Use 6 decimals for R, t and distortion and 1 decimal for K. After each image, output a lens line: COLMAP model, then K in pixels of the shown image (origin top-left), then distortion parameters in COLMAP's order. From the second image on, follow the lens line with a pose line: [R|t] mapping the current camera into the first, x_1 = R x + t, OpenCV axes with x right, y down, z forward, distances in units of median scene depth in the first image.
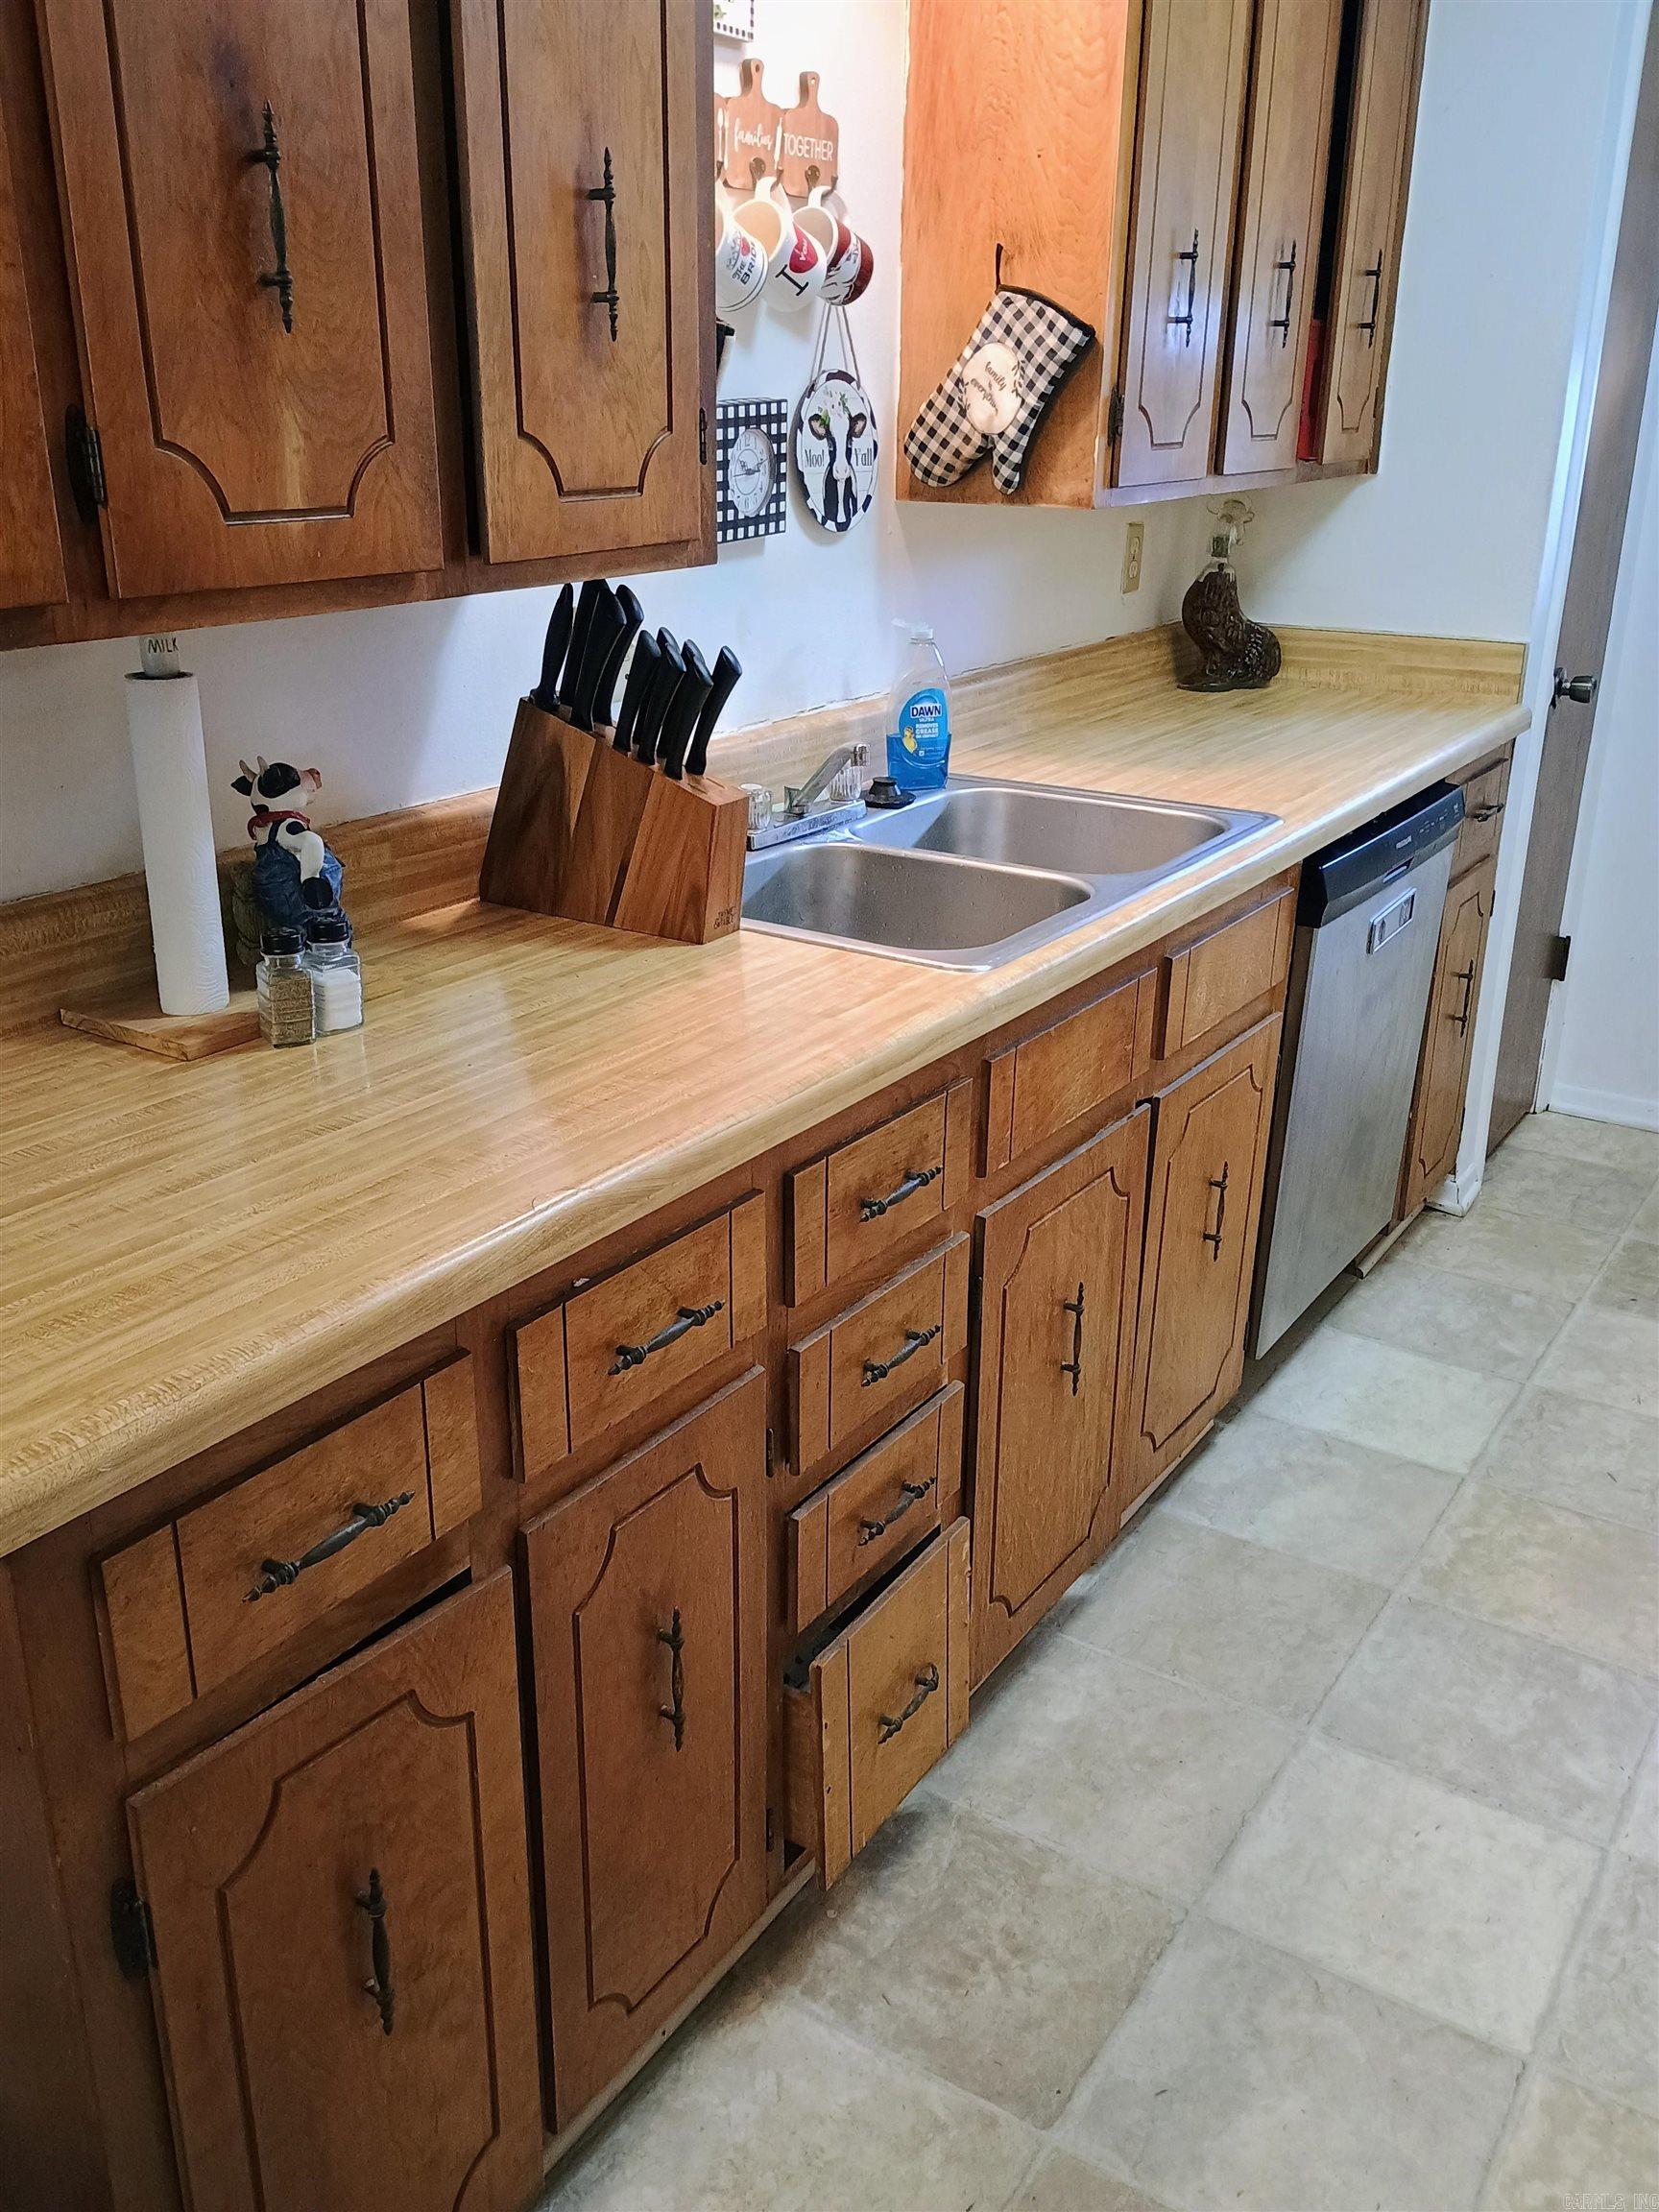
lens RADIAL K [[1856.2, 0, 782.9], [0, 1856.2, 1120.1], [0, 0, 1]] dist [0.058204, -0.069454]
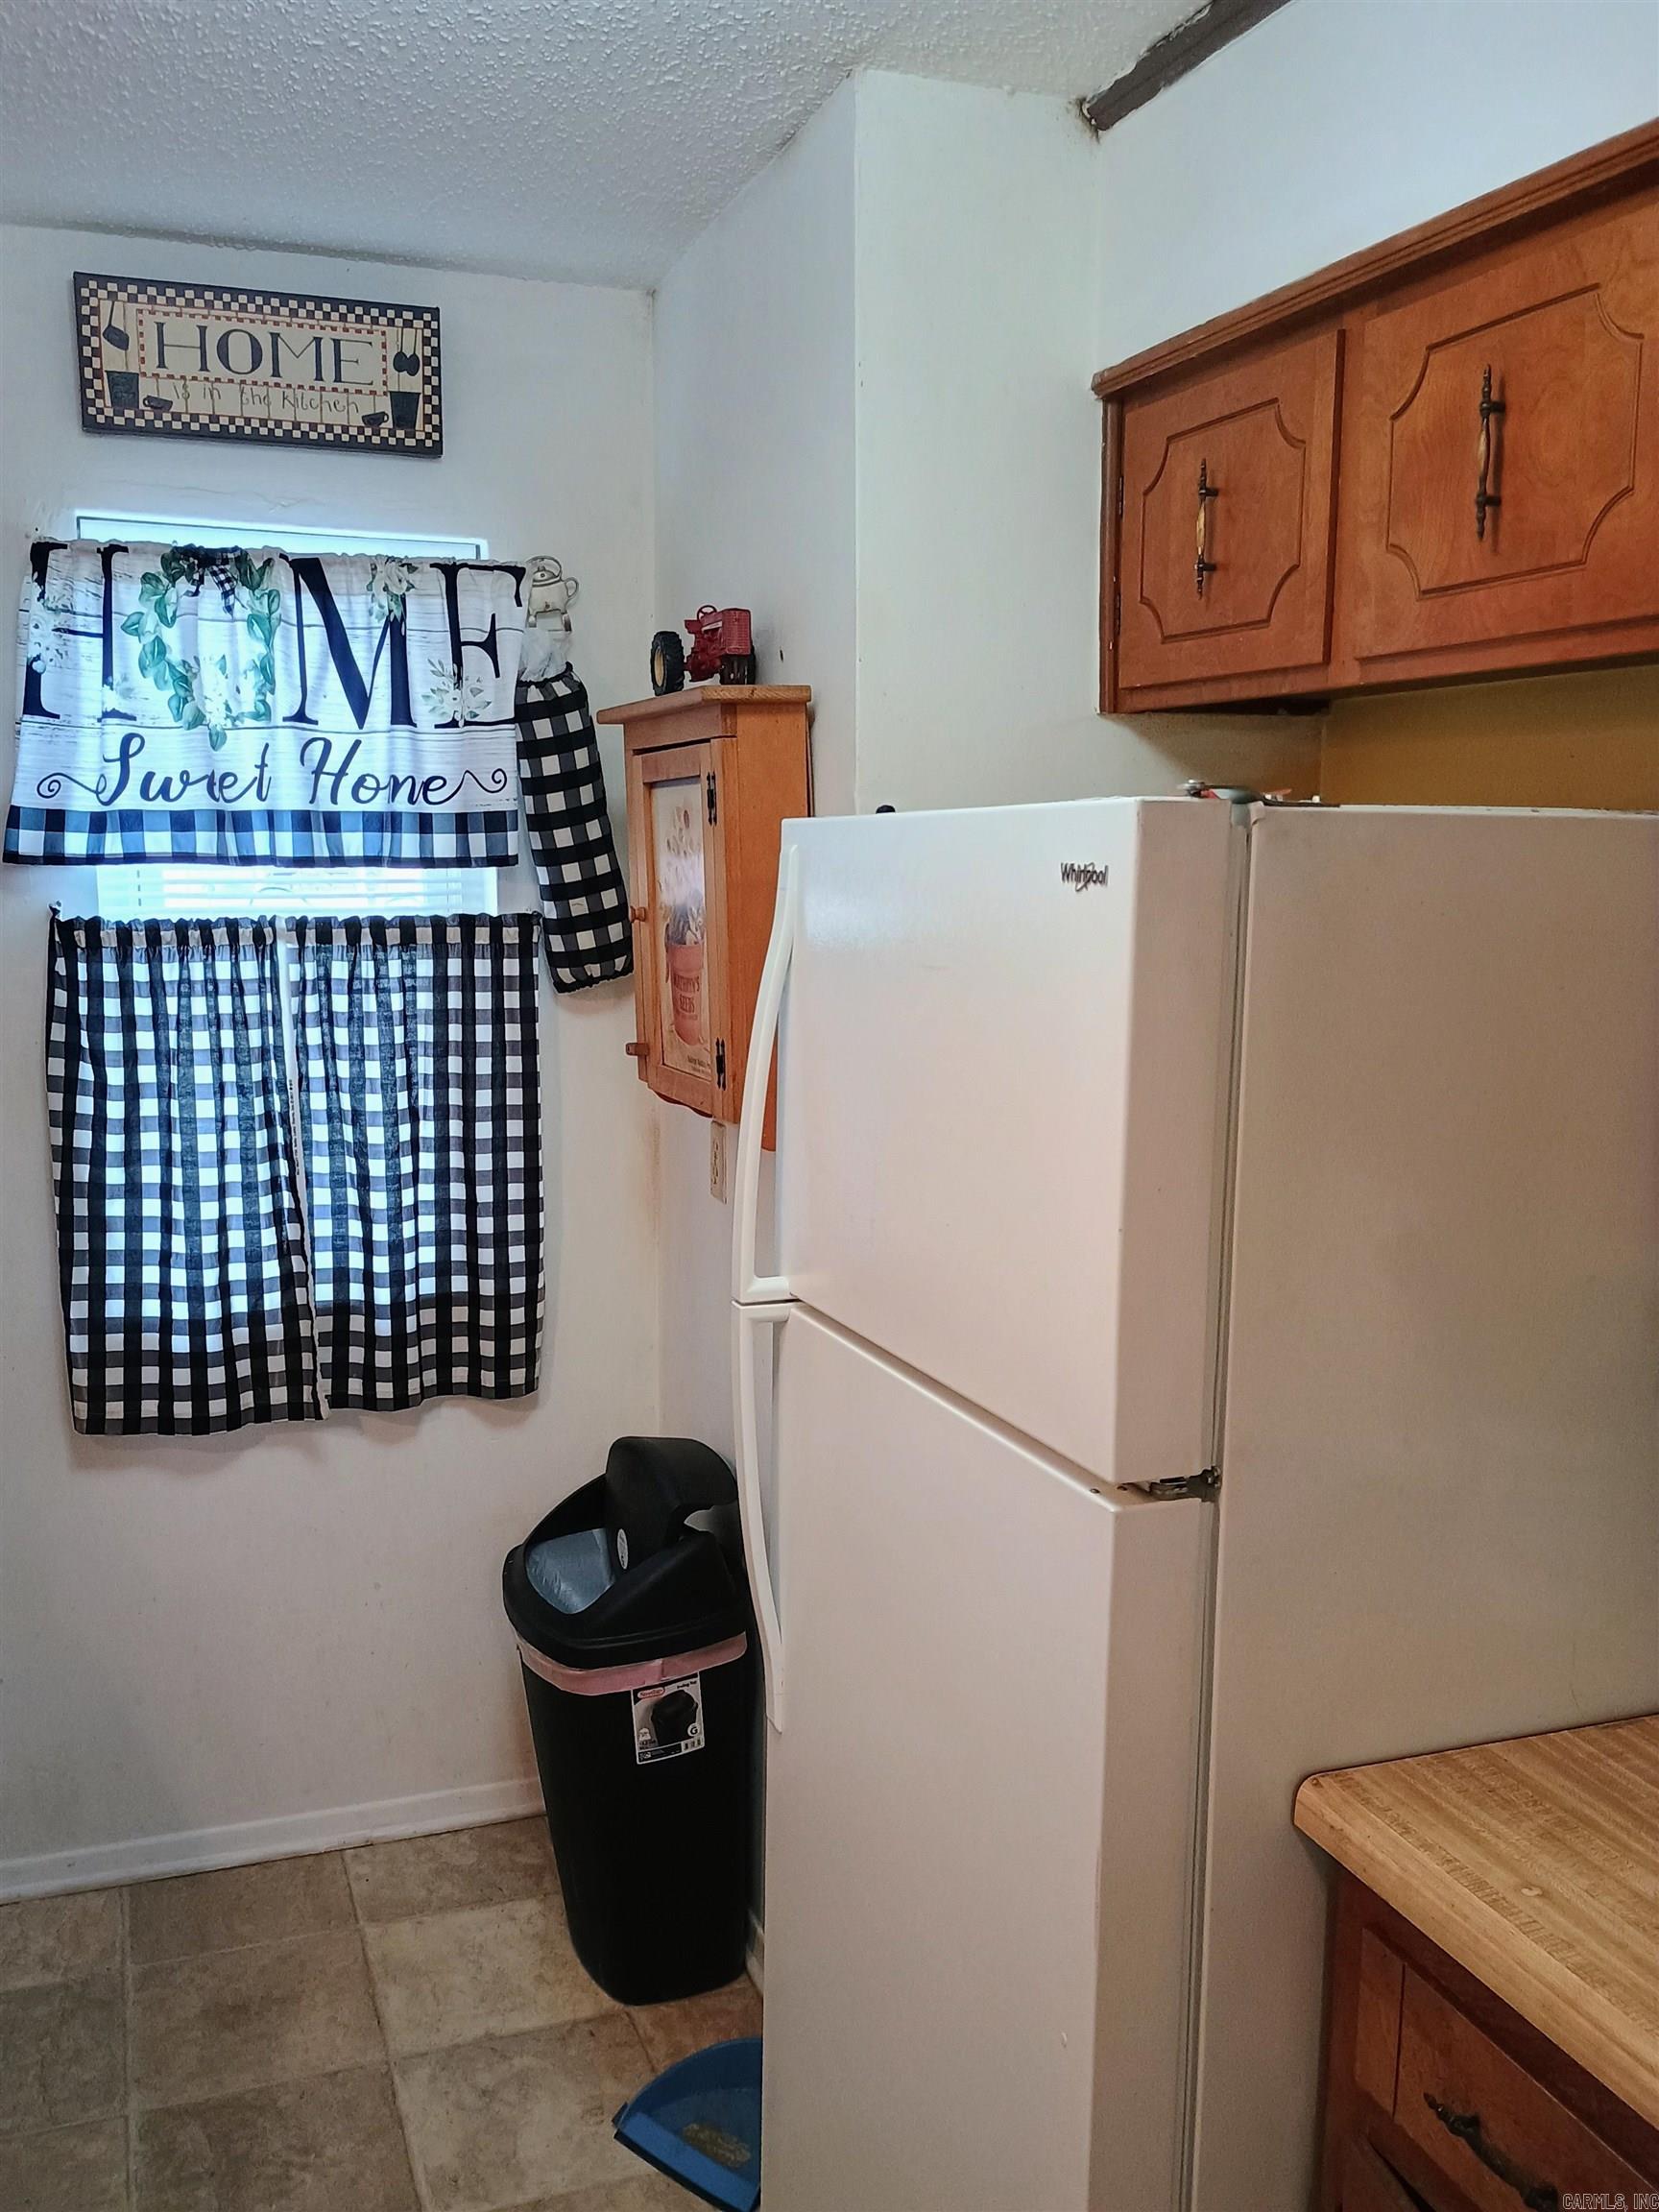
lens RADIAL K [[1974.6, 0, 823.7], [0, 1974.6, 1145.7], [0, 0, 1]] dist [0.034324, 0.002714]
pose [[0.594100, -0.122398, 0.795025, 0.061789], [0.297546, 0.951691, -0.075830, -0.180404], [-0.747336, 0.281607, 0.601819, 0.303009]]
